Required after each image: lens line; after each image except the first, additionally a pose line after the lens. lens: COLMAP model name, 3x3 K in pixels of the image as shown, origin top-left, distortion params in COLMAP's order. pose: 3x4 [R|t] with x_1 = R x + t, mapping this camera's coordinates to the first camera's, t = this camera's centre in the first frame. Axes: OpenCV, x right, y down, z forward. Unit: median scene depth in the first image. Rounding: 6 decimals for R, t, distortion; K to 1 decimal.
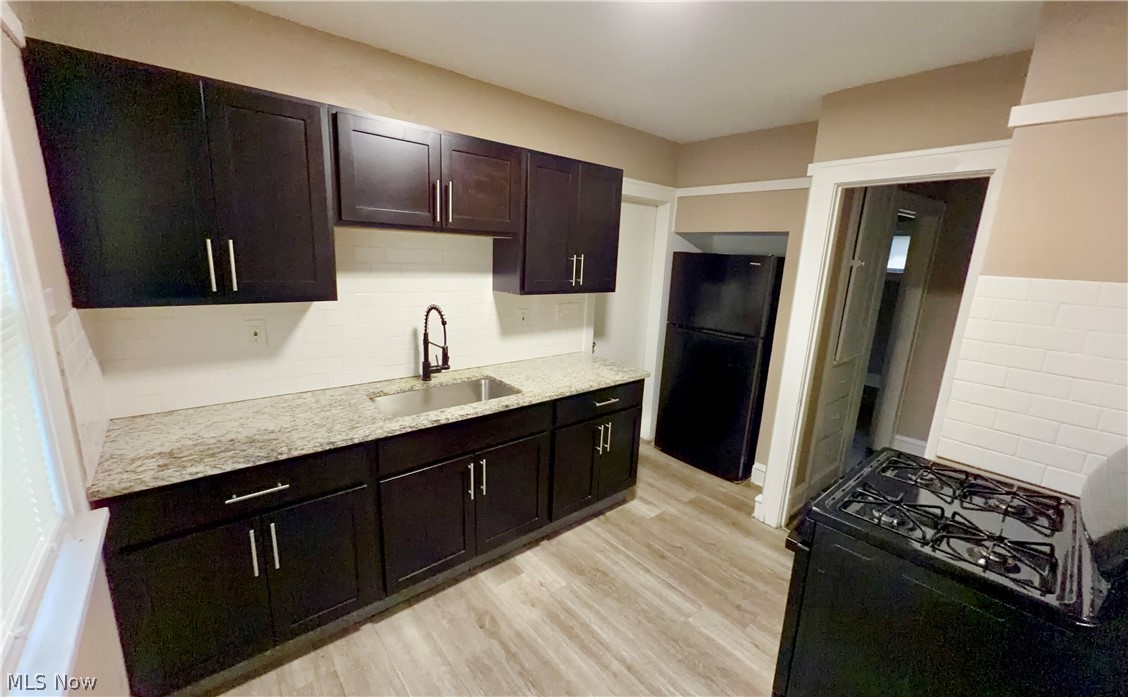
lens RADIAL K [[447.1, 0, 564.4], [0, 447.1, 347.8], [0, 0, 1]] dist [-0.000702, -0.000032]
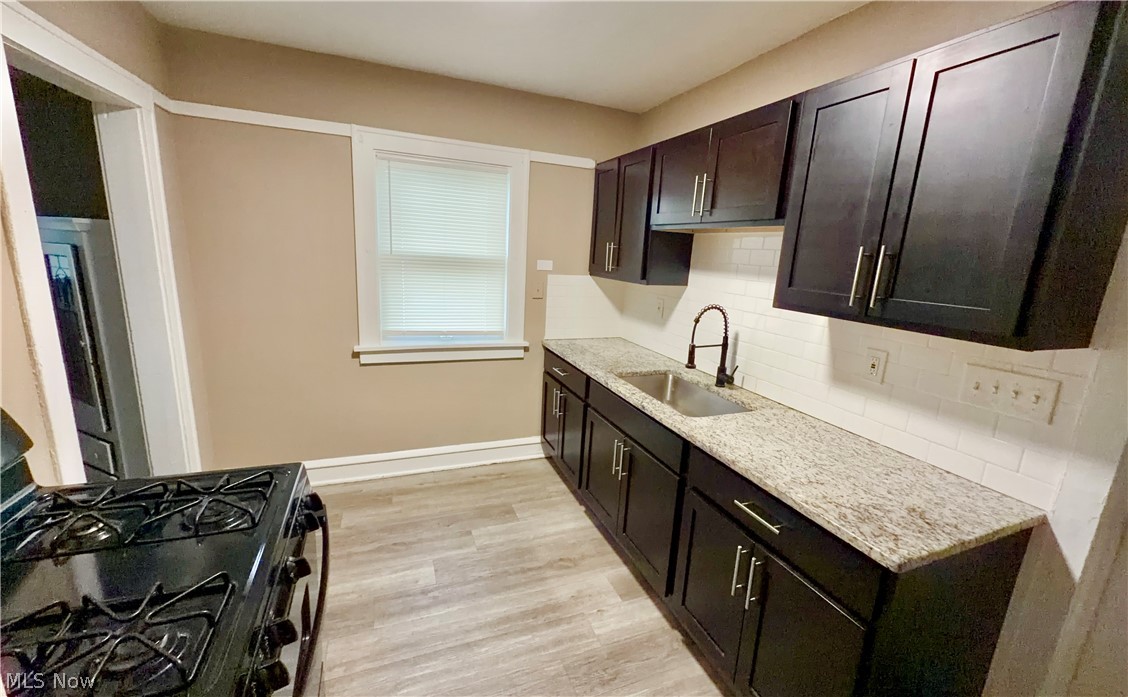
lens RADIAL K [[447.1, 0, 562.8], [0, 447.1, 346.9], [0, 0, 1]] dist [-0.000702, -0.000032]
pose [[-0.314514, 0.141273, -0.938681, 0.778763], [-0.266617, 0.935911, 0.230189, -0.155190], [0.911041, 0.322666, -0.256691, 1.052678]]
